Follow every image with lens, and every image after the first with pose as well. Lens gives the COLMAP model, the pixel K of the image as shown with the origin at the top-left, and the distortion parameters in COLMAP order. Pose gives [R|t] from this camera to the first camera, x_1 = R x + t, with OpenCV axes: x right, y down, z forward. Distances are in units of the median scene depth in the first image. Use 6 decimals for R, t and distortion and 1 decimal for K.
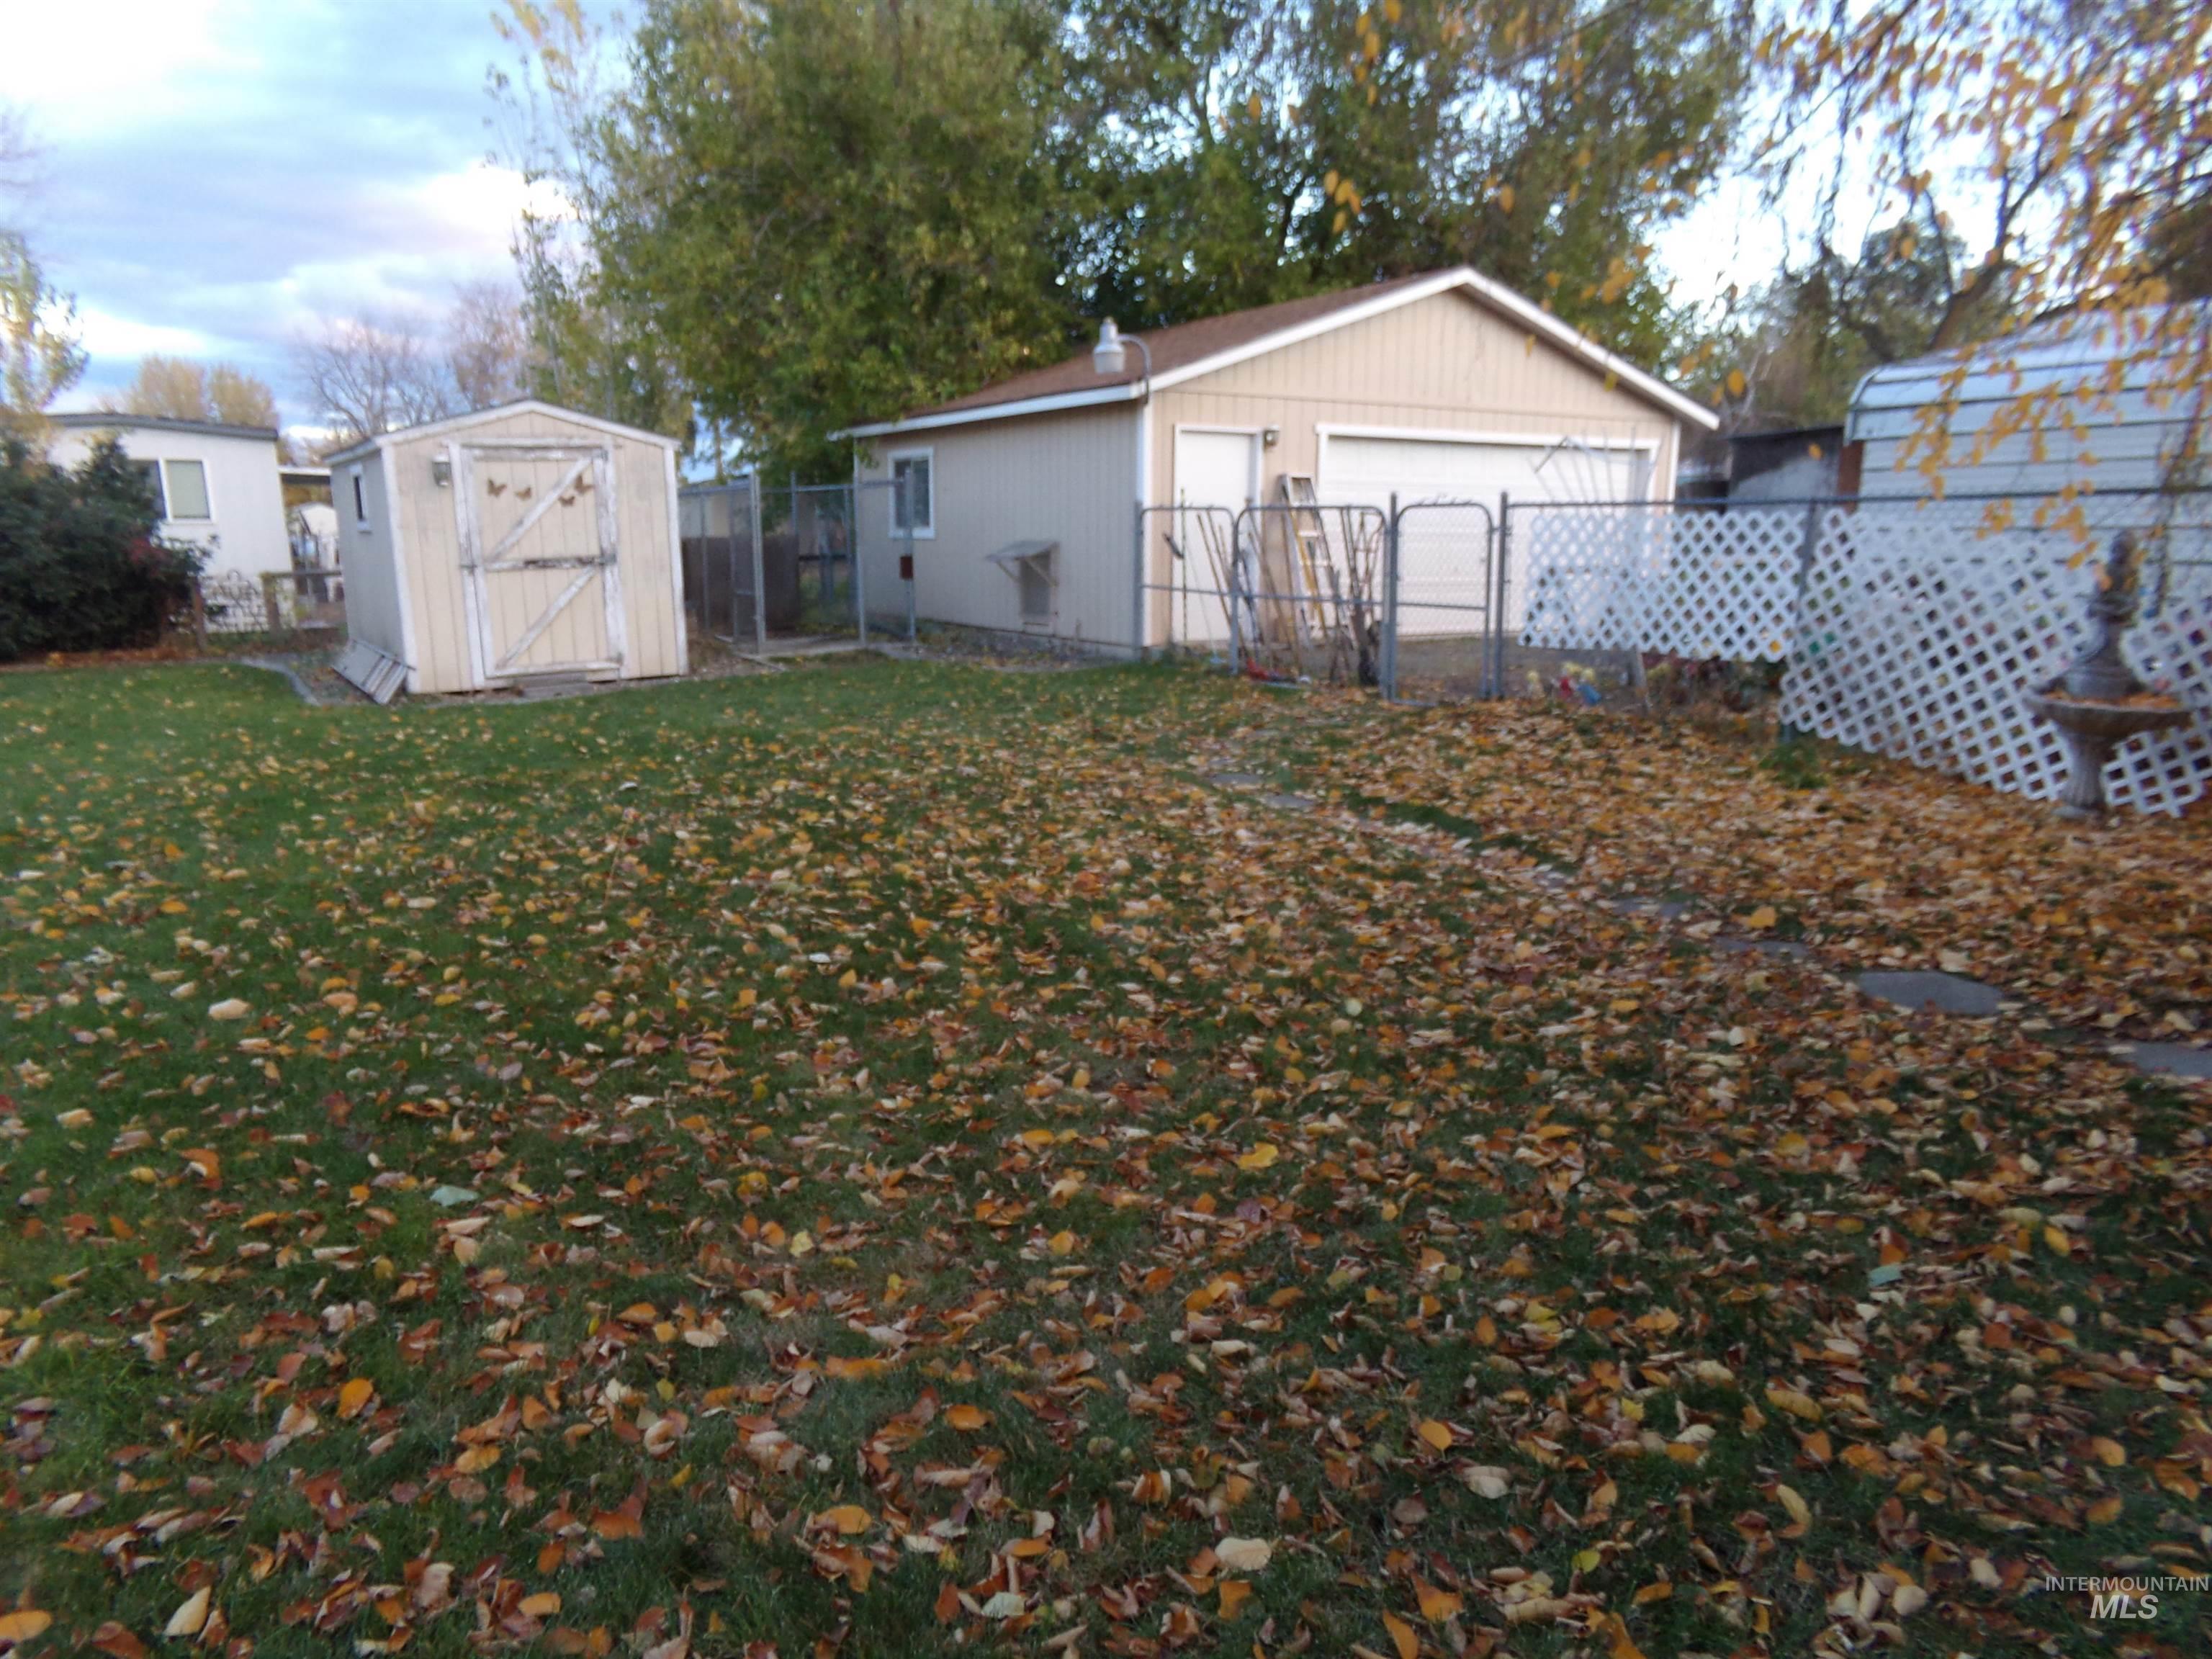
lens RADIAL K [[1503.5, 0, 1109.3], [0, 1503.5, 842.8], [0, 0, 1]] dist [-0.000110, 0.001950]
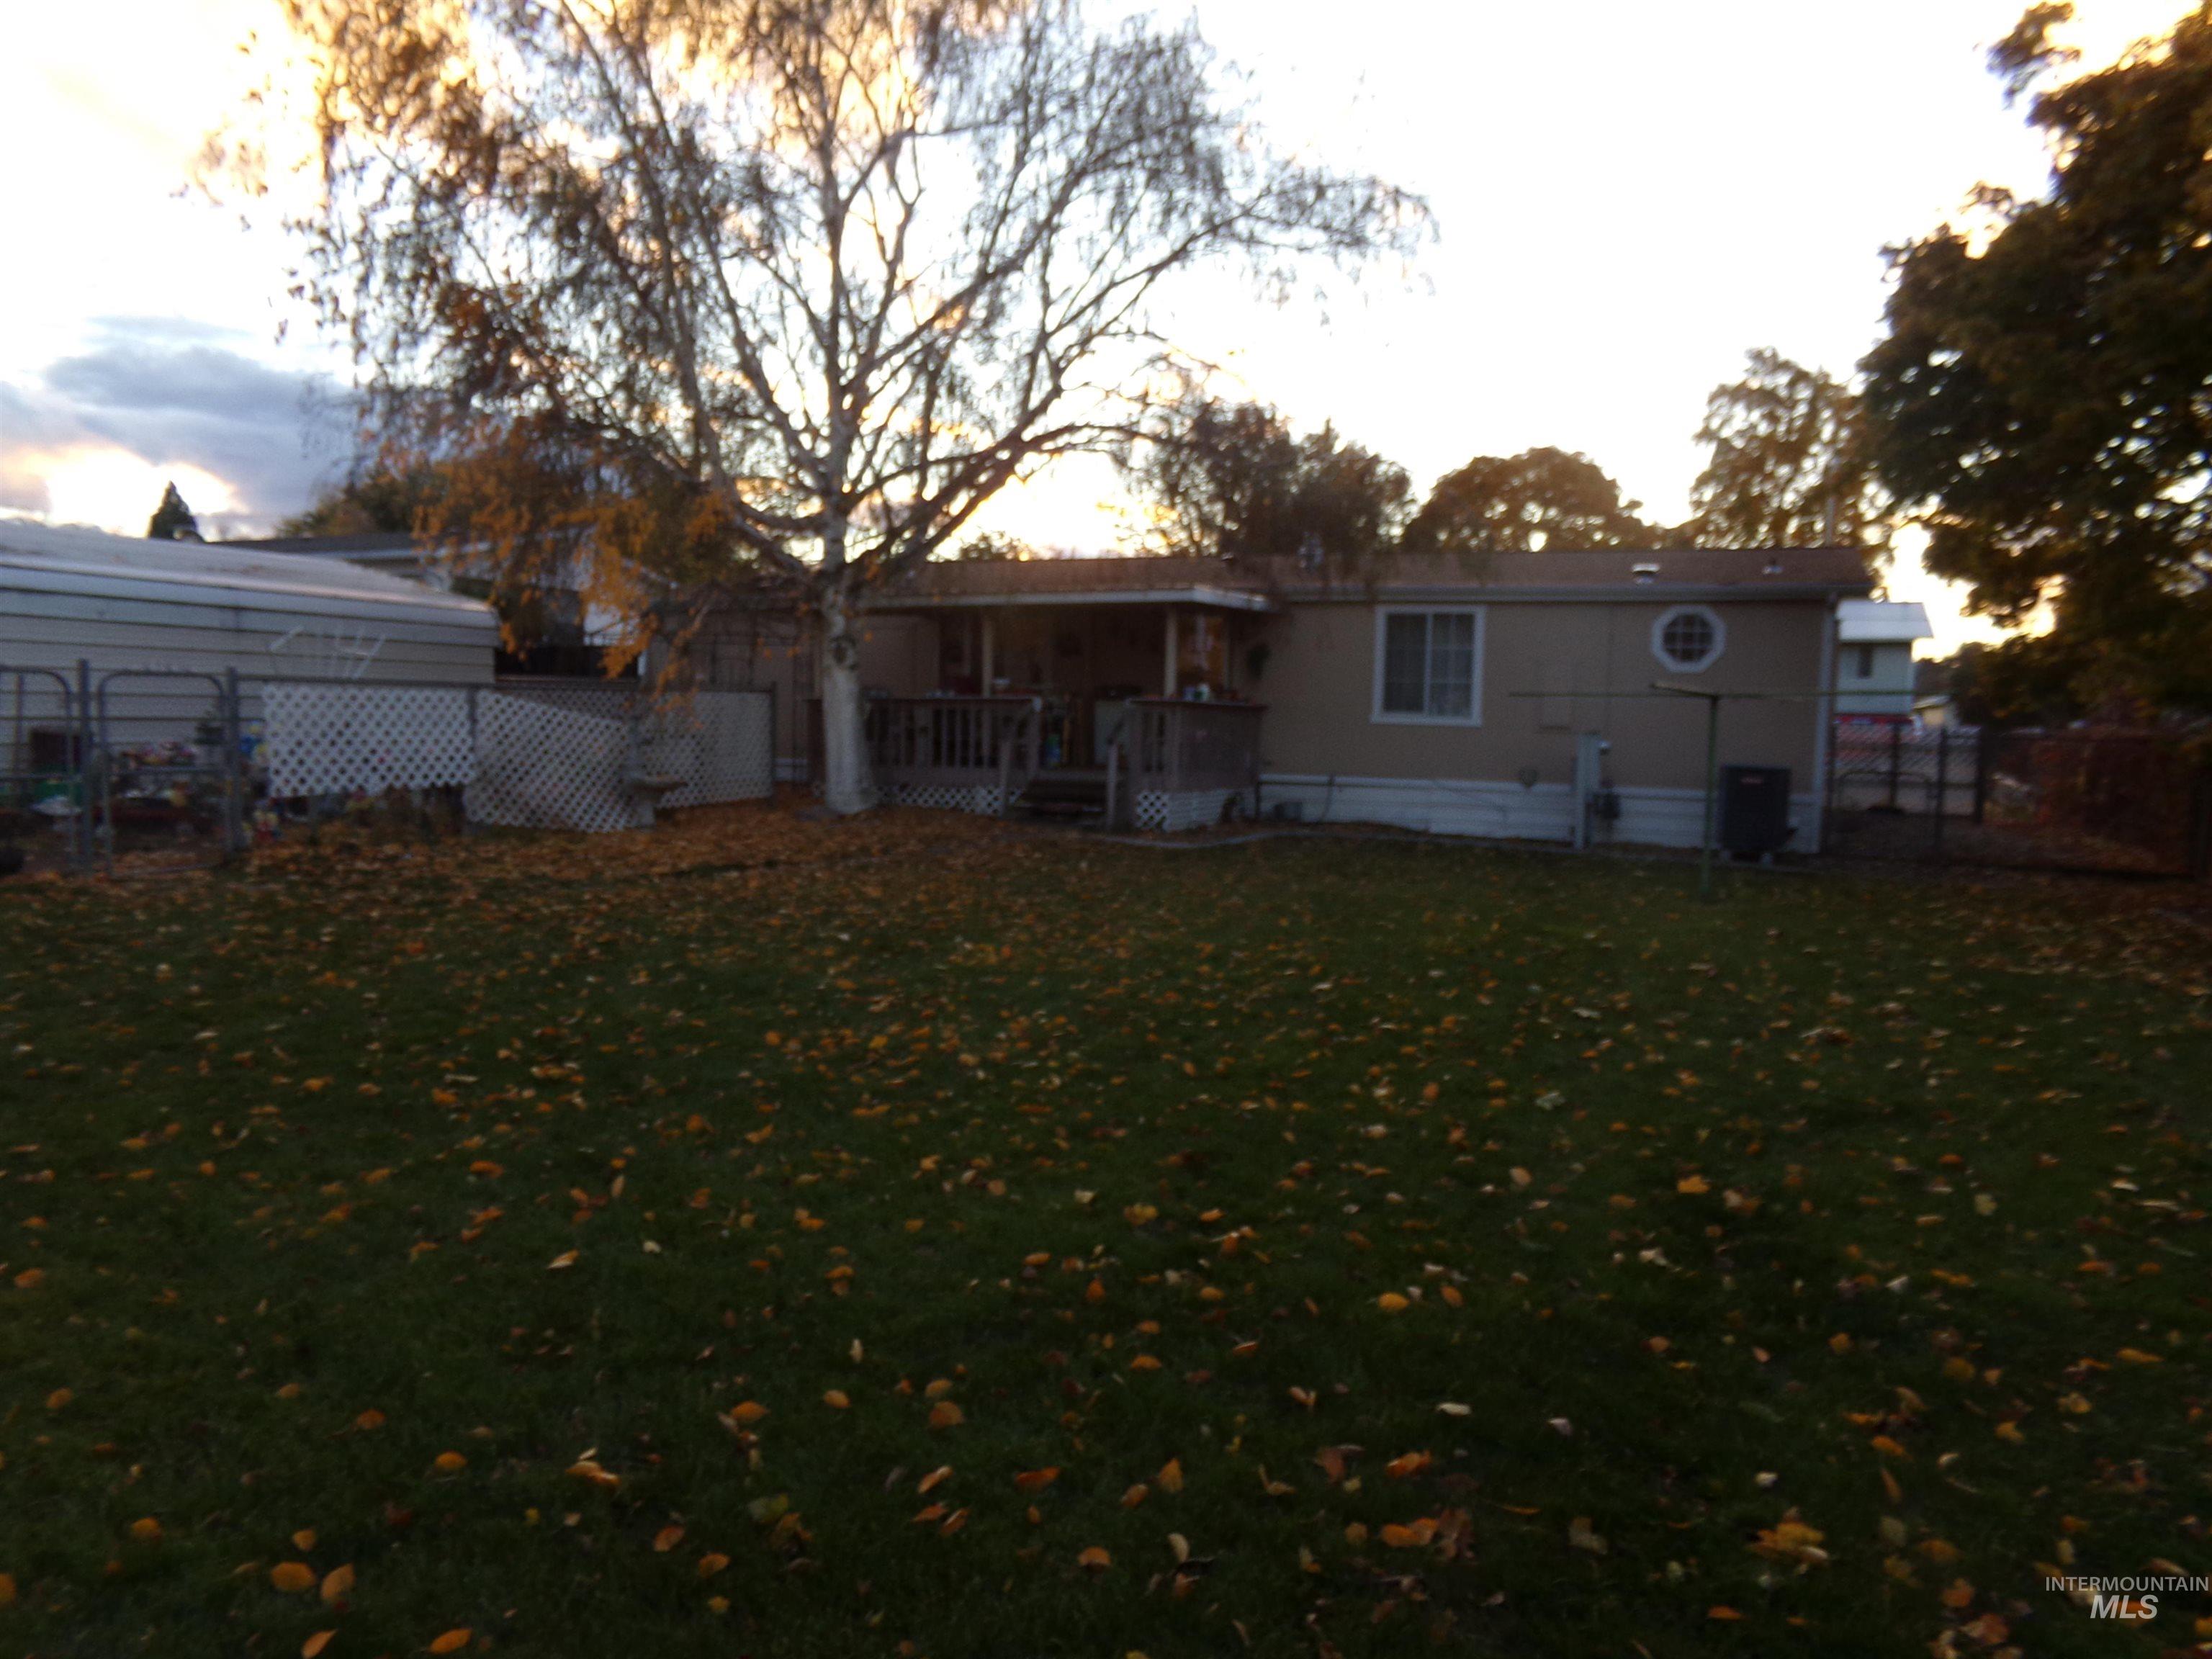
lens RADIAL K [[1503.5, 0, 1109.3], [0, 1503.5, 842.8], [0, 0, 1]] dist [-0.000110, 0.001950]
pose [[-0.562862, -0.068872, 0.823676, -1.261383], [0.159883, 0.968629, 0.190249, -0.253430], [-0.810940, 0.238775, -0.534193, 1.304822]]
